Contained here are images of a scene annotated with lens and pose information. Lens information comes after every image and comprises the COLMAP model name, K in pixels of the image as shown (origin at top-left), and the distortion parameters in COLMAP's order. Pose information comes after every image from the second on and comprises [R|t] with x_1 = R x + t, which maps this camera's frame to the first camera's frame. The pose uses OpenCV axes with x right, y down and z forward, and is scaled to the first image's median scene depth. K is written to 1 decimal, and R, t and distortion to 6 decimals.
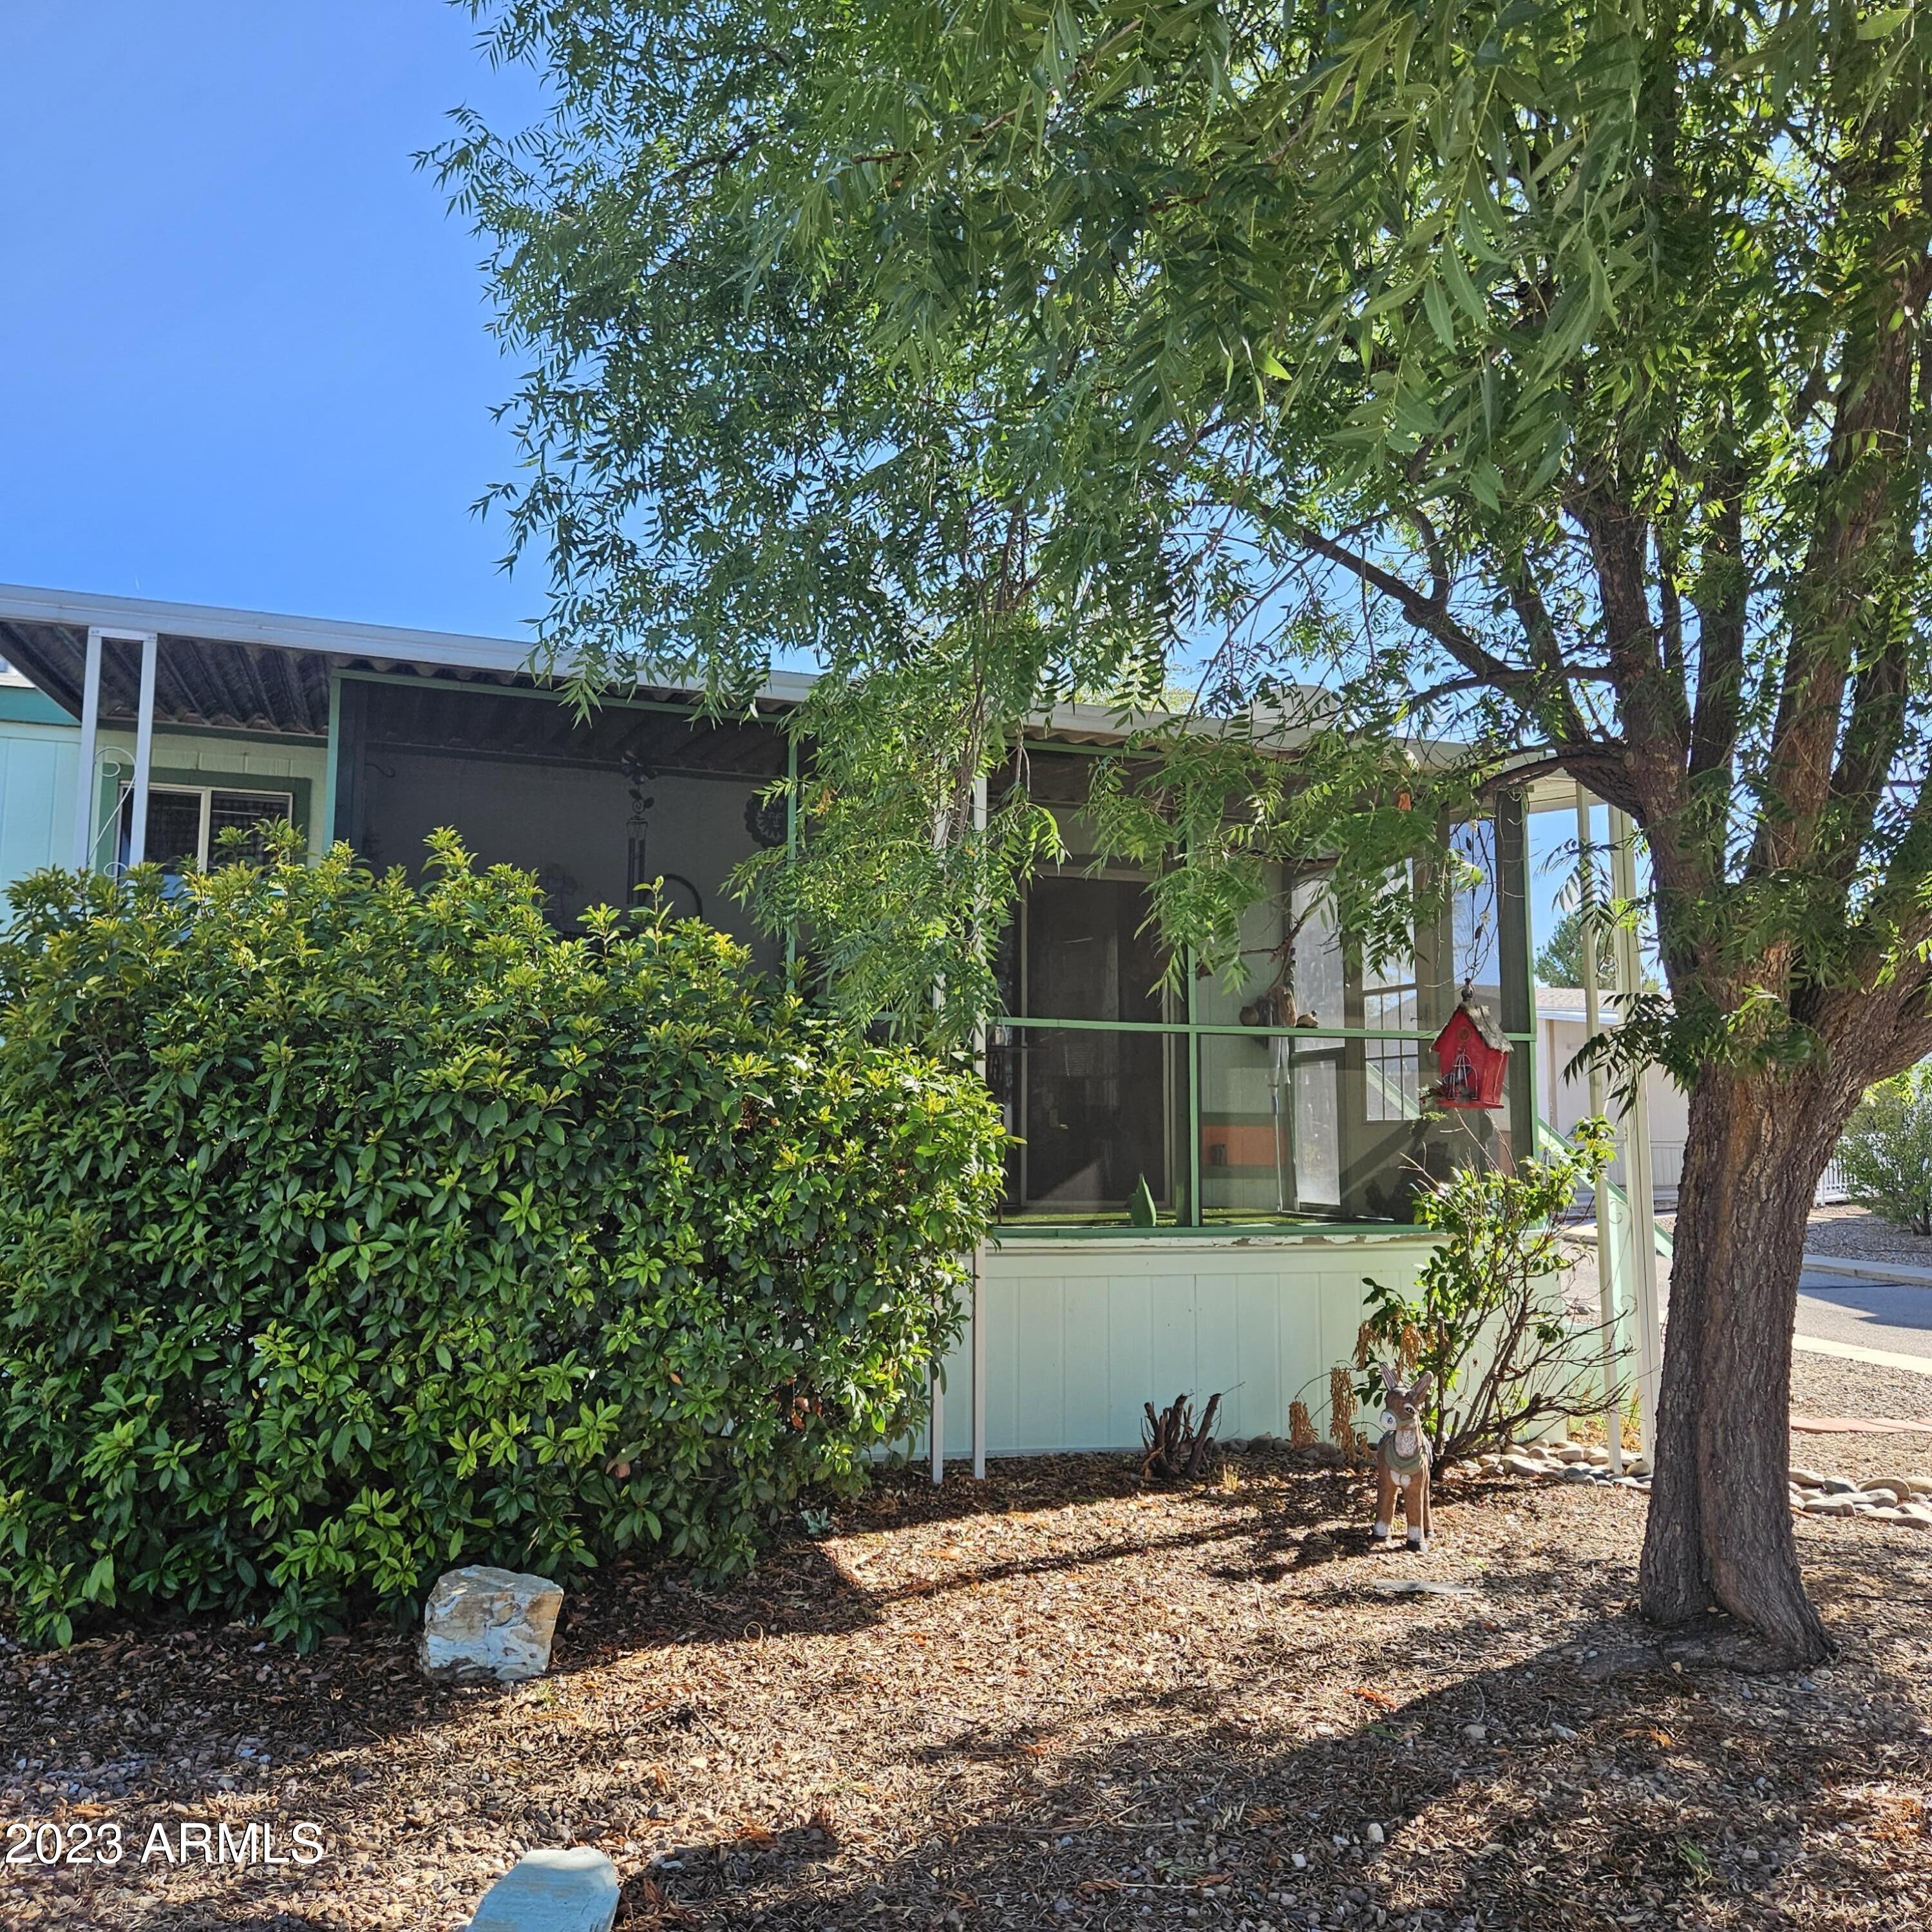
lens RADIAL K [[1705.3, 0, 968.3], [0, 1705.3, 972.2], [0, 0, 1]] dist [0.135540, -0.143045]
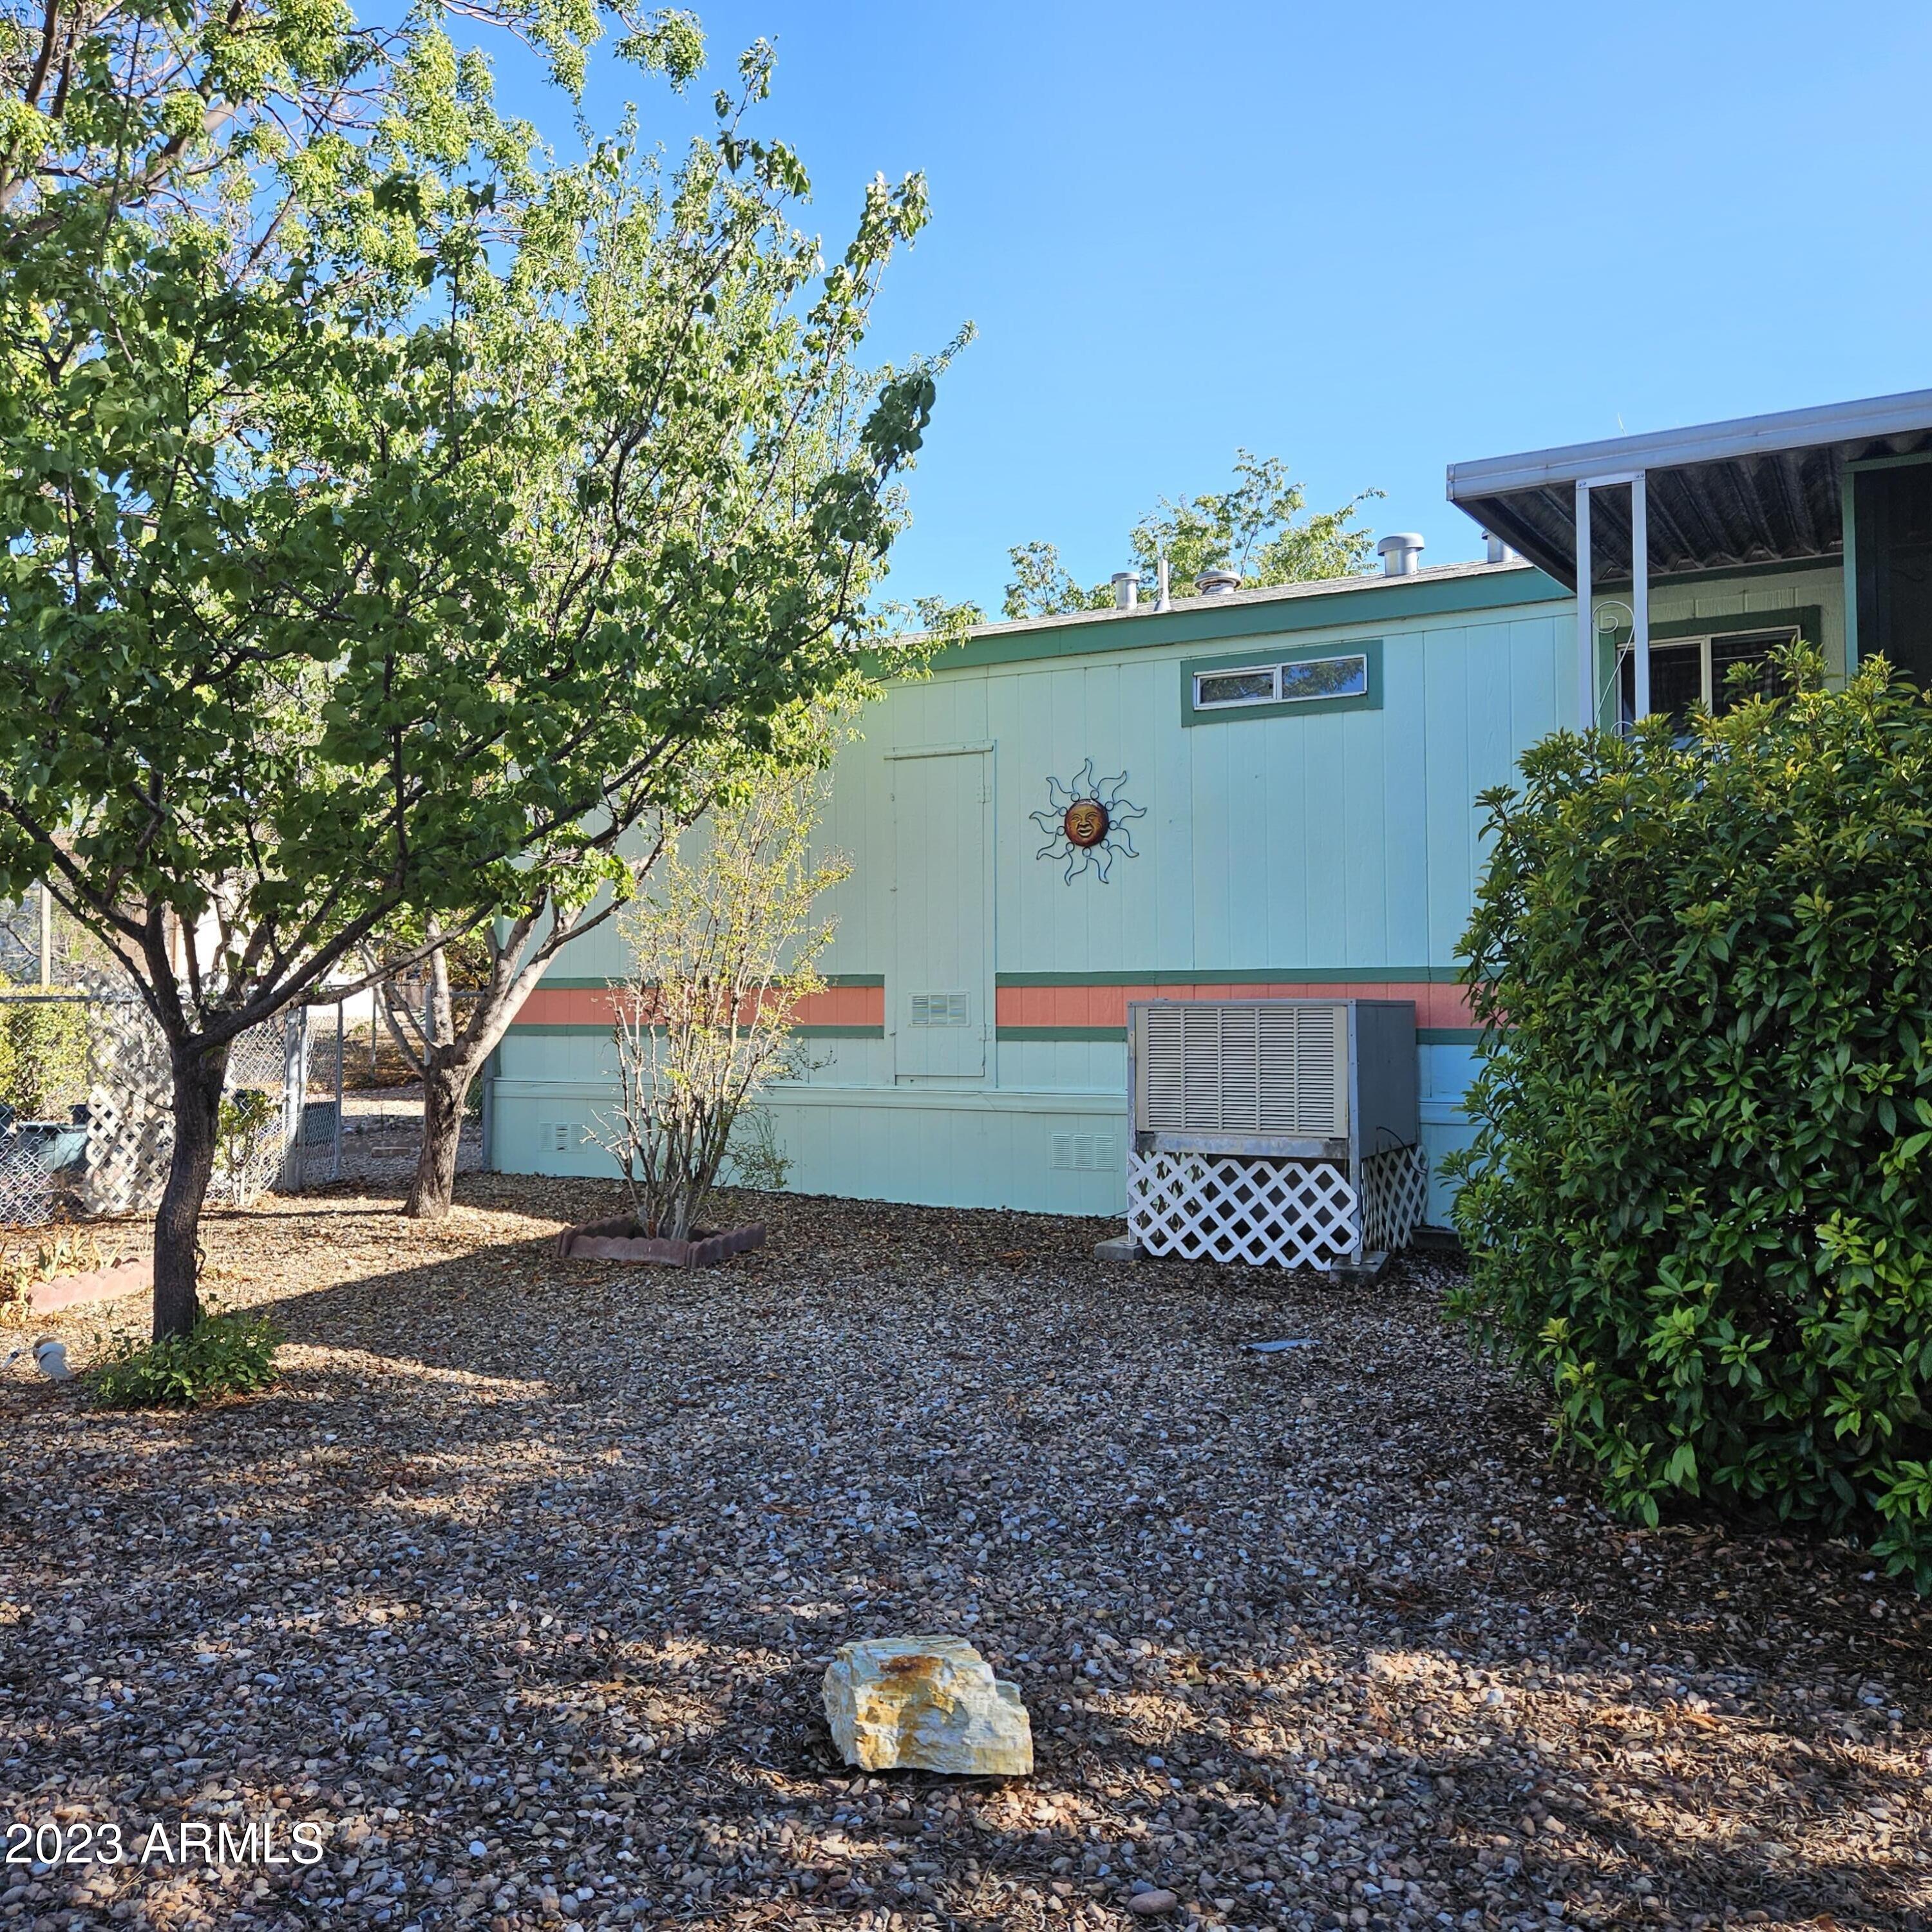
lens RADIAL K [[1705.3, 0, 968.3], [0, 1705.3, 972.2], [0, 0, 1]] dist [0.135540, -0.143045]
pose [[0.681051, -0.050752, -0.730475, -0.049529], [0.097927, 0.994947, 0.022174, 0.018336], [0.725659, -0.086635, 0.682579, 0.090943]]
